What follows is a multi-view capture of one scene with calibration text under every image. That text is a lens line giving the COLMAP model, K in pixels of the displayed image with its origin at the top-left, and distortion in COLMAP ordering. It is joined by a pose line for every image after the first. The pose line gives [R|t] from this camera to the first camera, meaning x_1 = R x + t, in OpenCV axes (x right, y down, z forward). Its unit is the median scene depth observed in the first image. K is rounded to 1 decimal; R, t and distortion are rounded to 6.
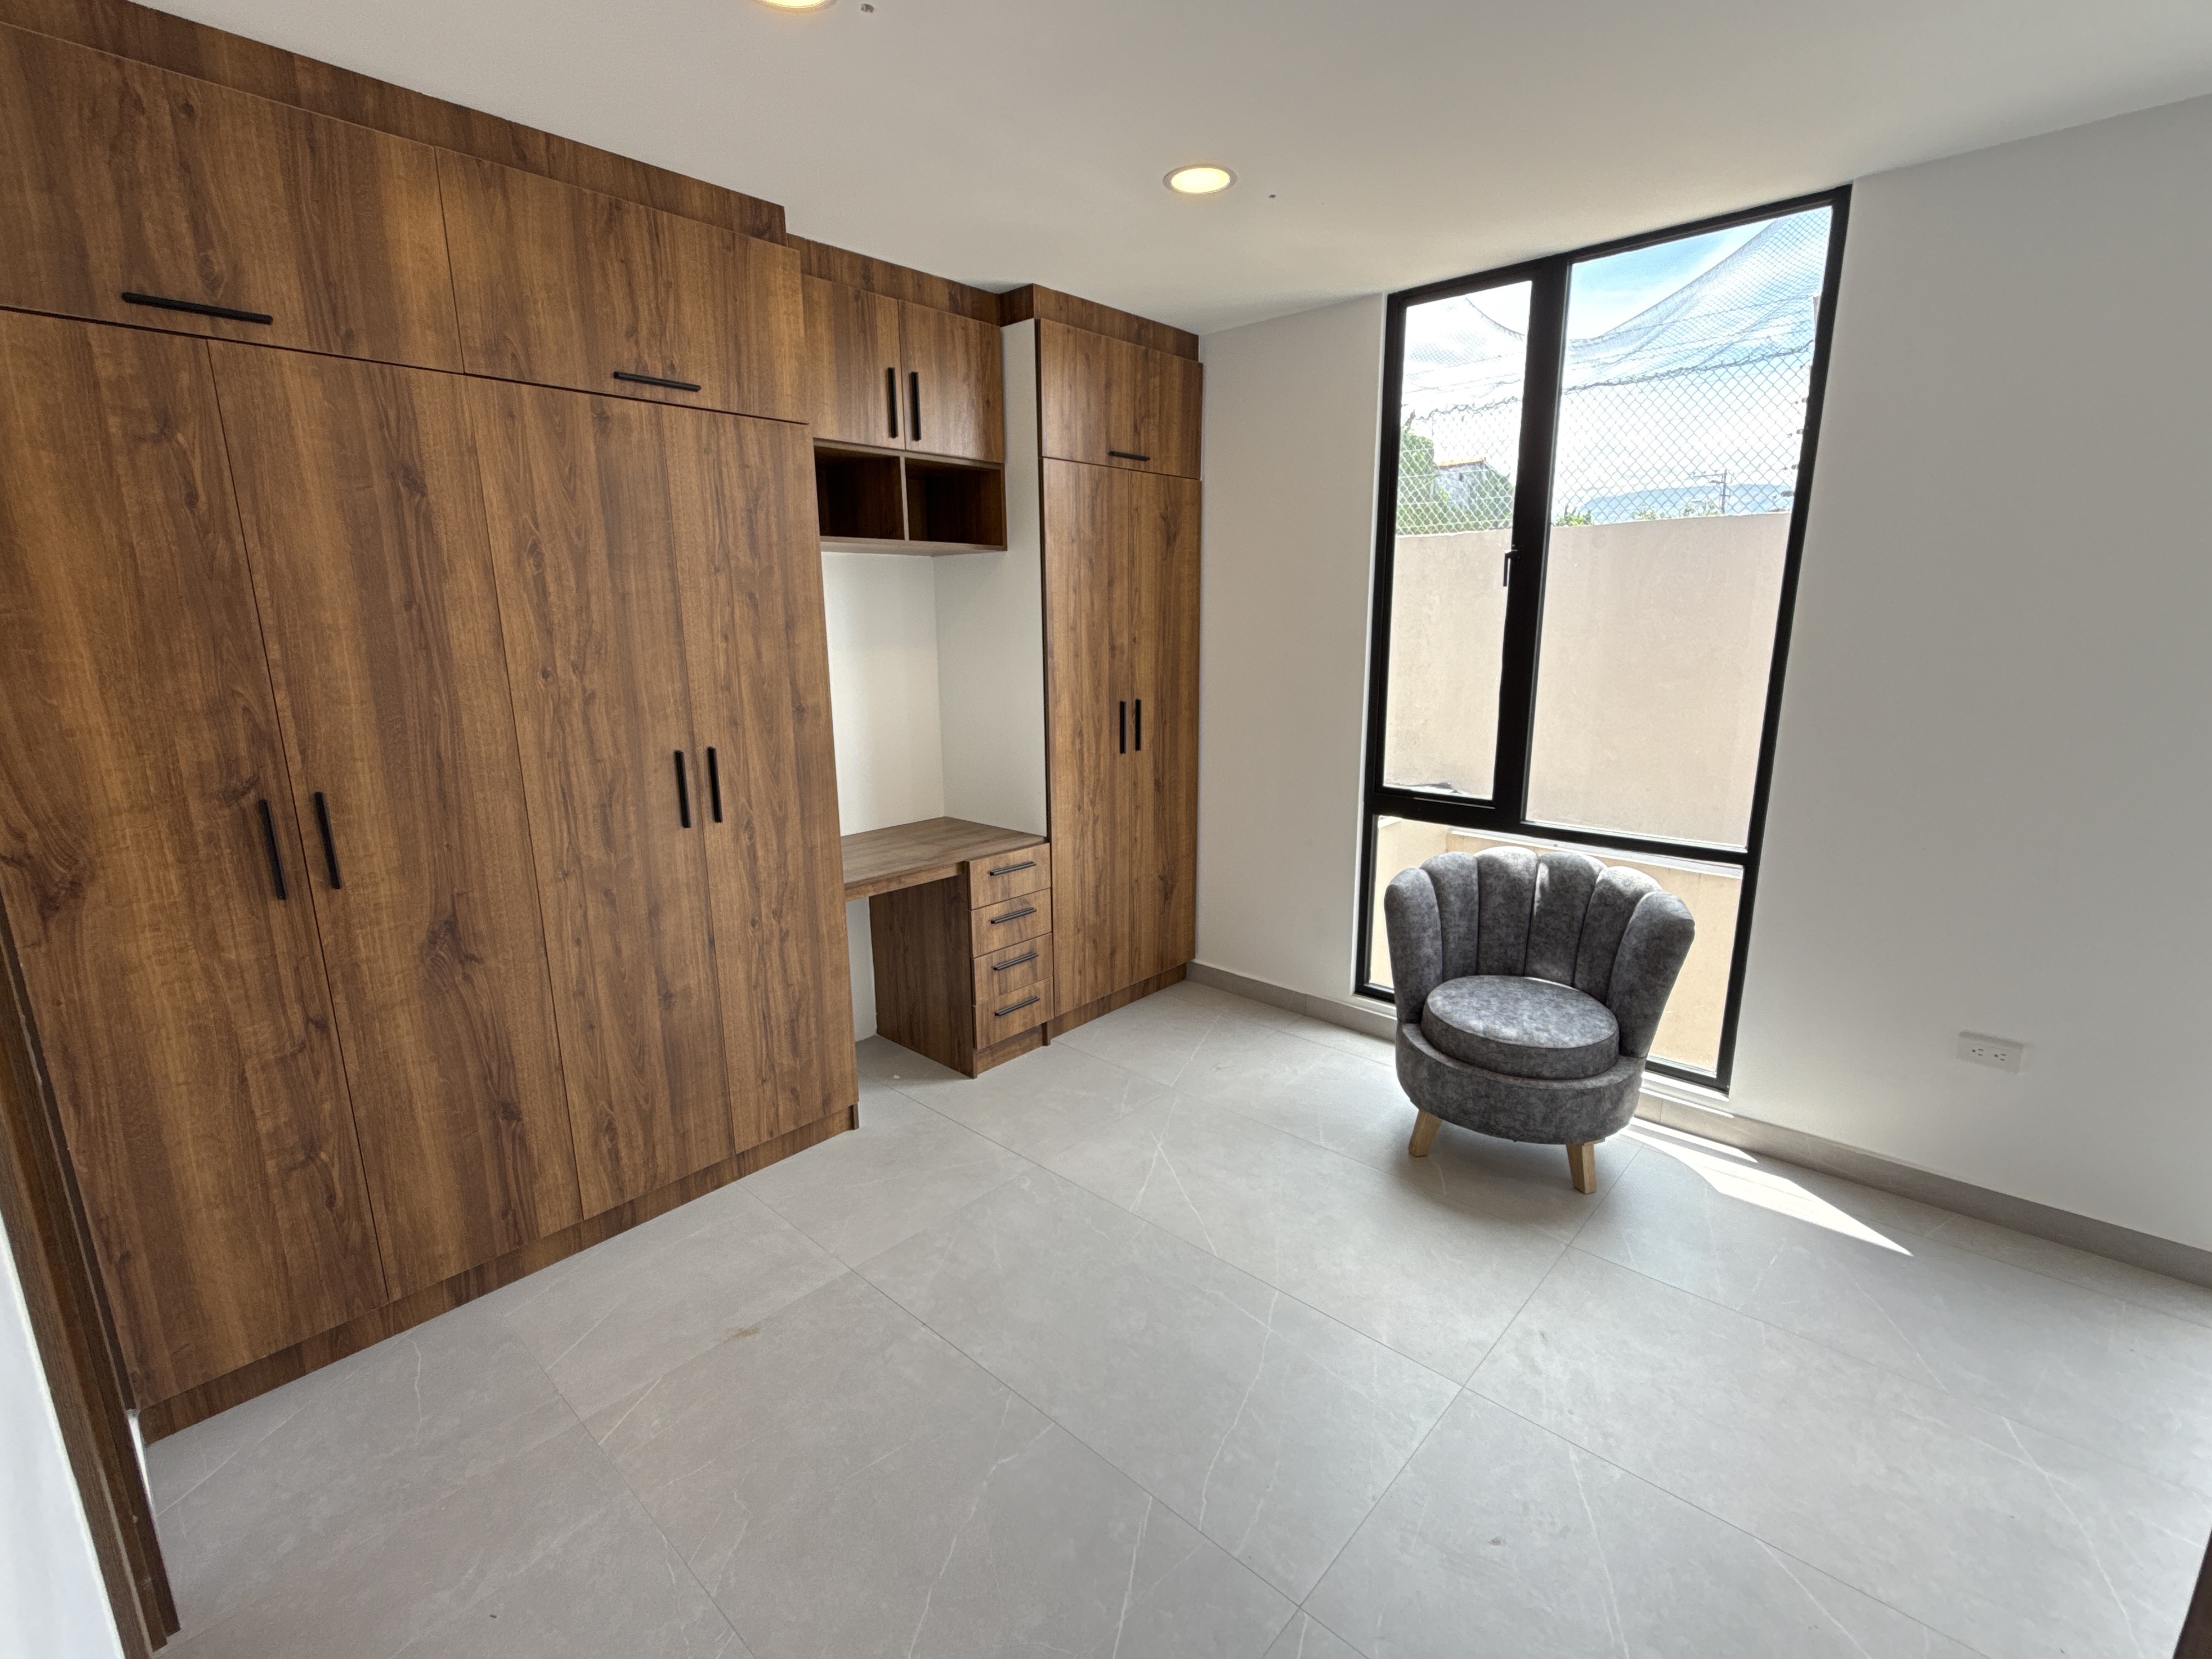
lens RADIAL K [[1000.0, 0, 1109.1], [0, 1000.0, 834.9], [0, 0, 1]] dist [-0.002138, -0.000751]
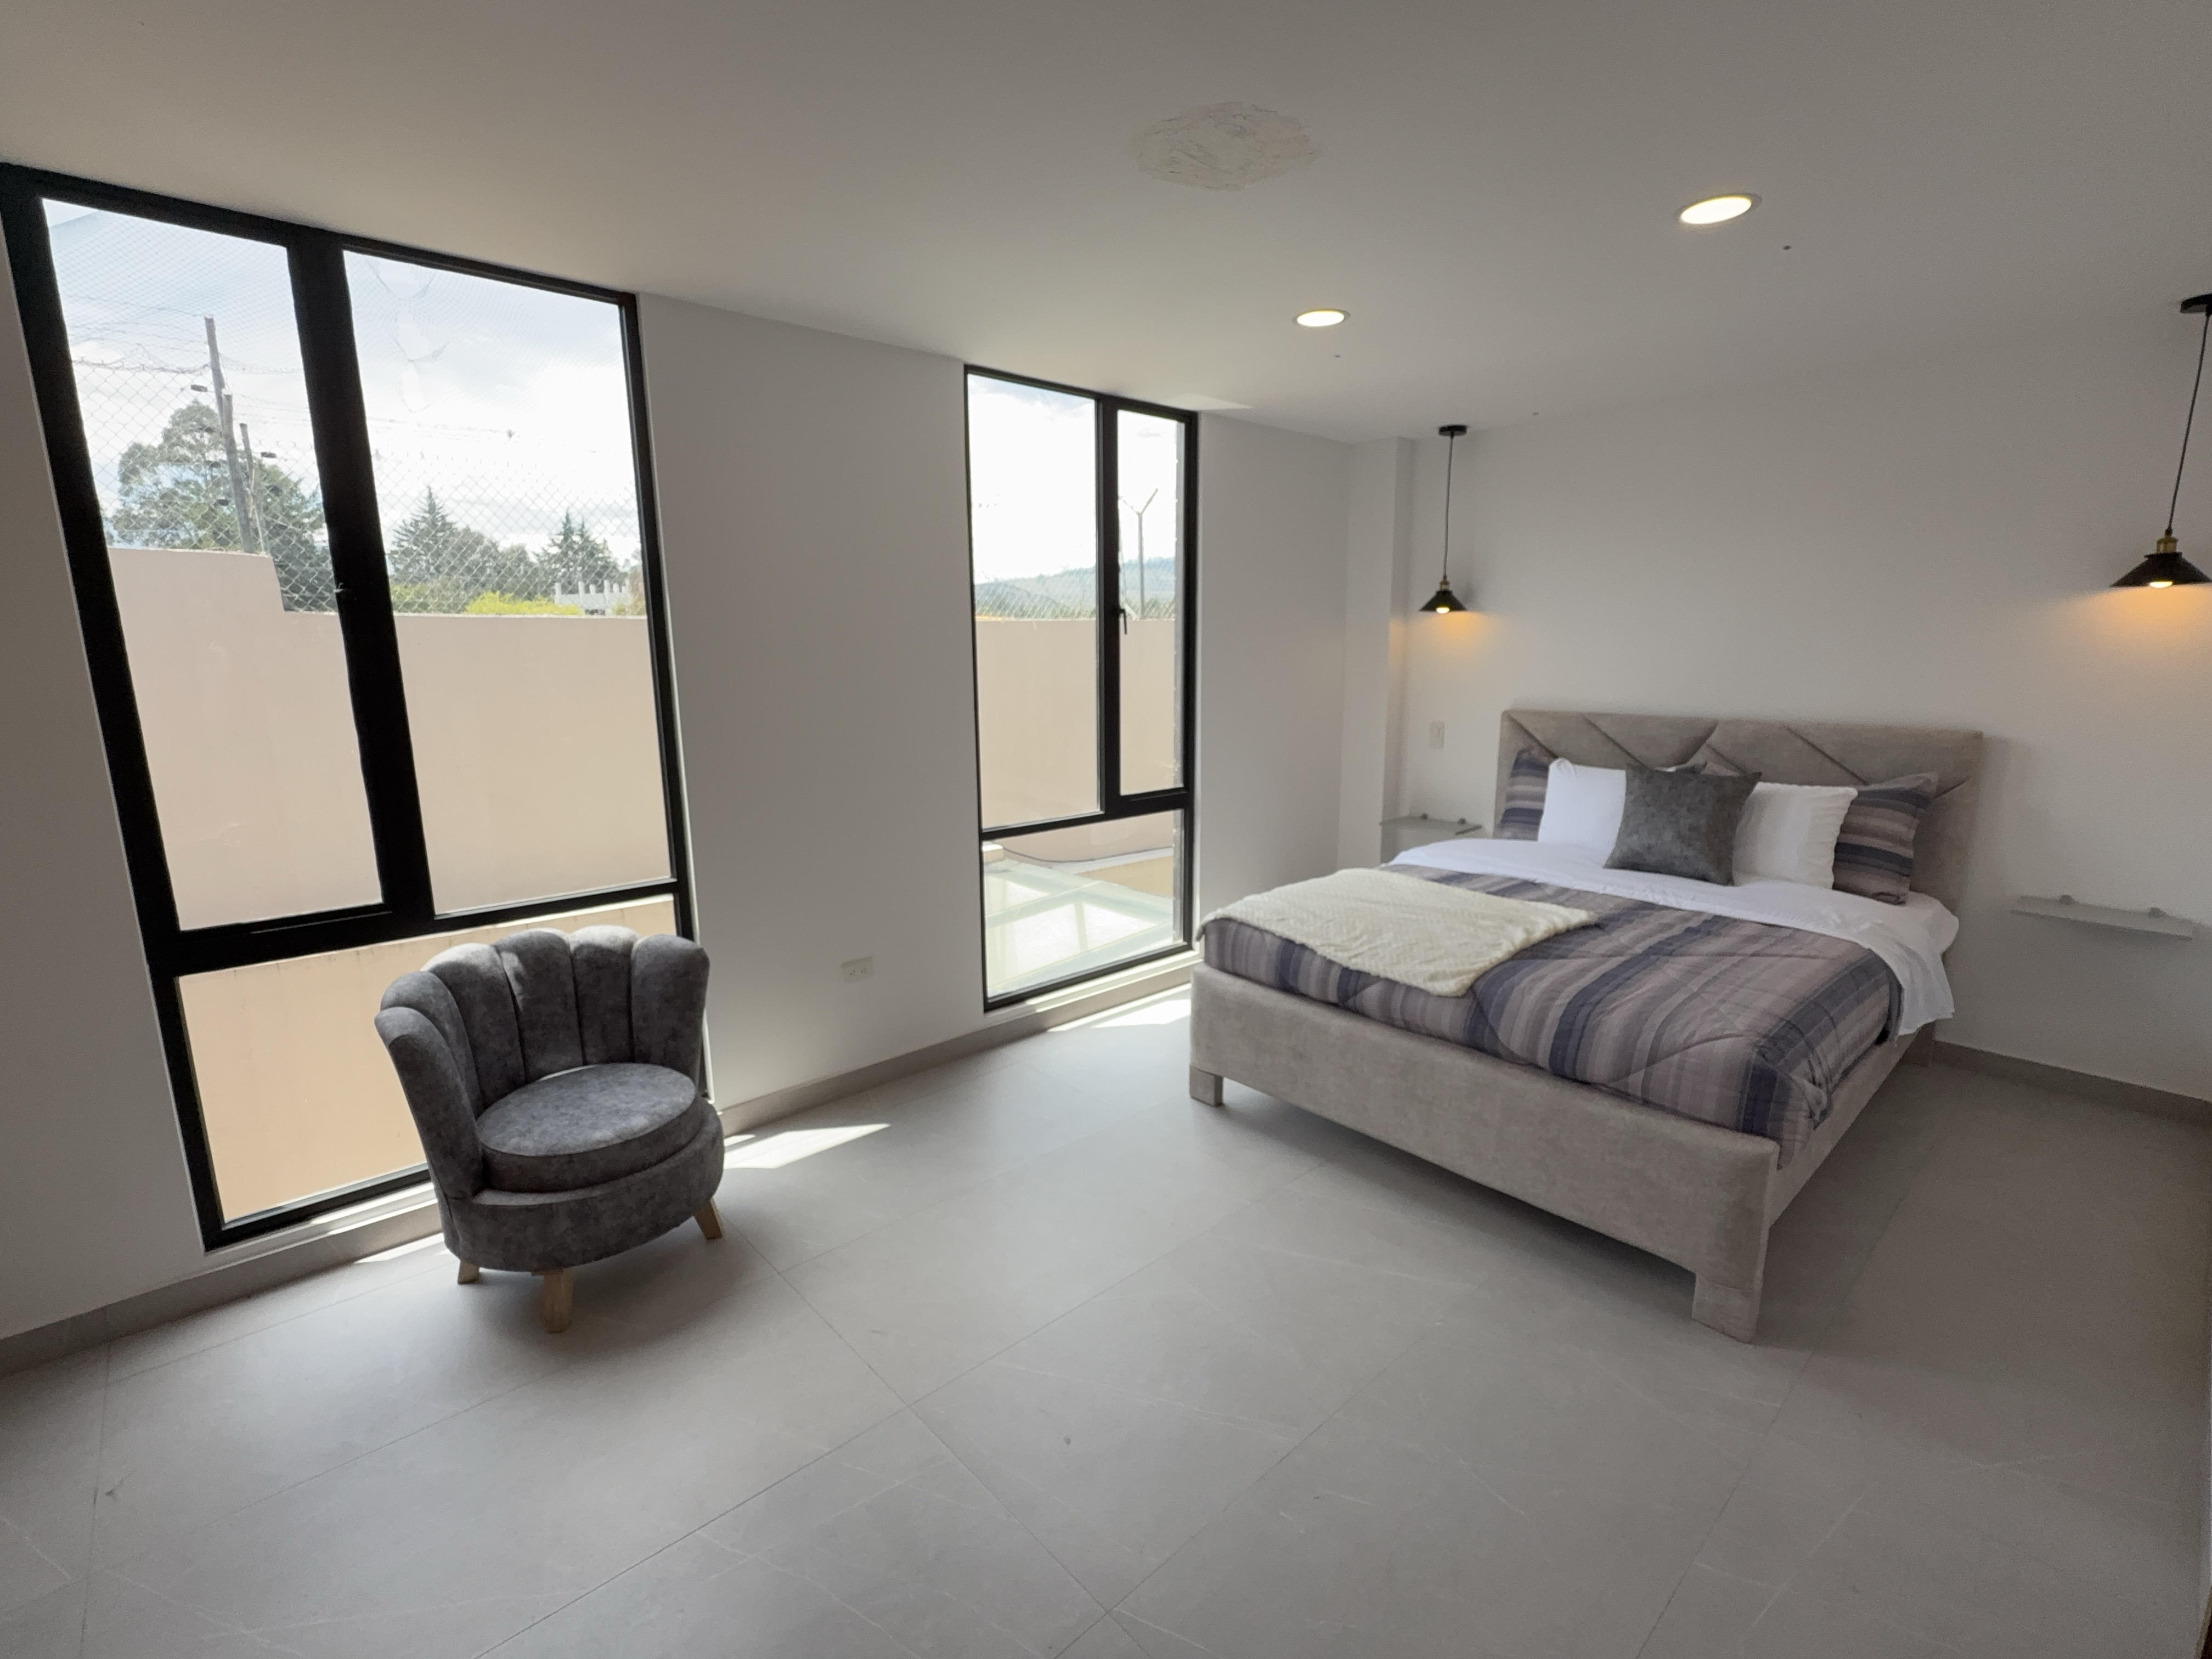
lens RADIAL K [[1000.0, 0, 1109.1], [0, 1000.0, 834.9], [0, 0, 1]] dist [-0.002138, -0.000751]
pose [[0.090766, -0.179280, 0.979602, -0.377251], [0.225408, 0.961833, 0.155142, -0.092013], [-0.970027, 0.206728, 0.127713, 0.382628]]
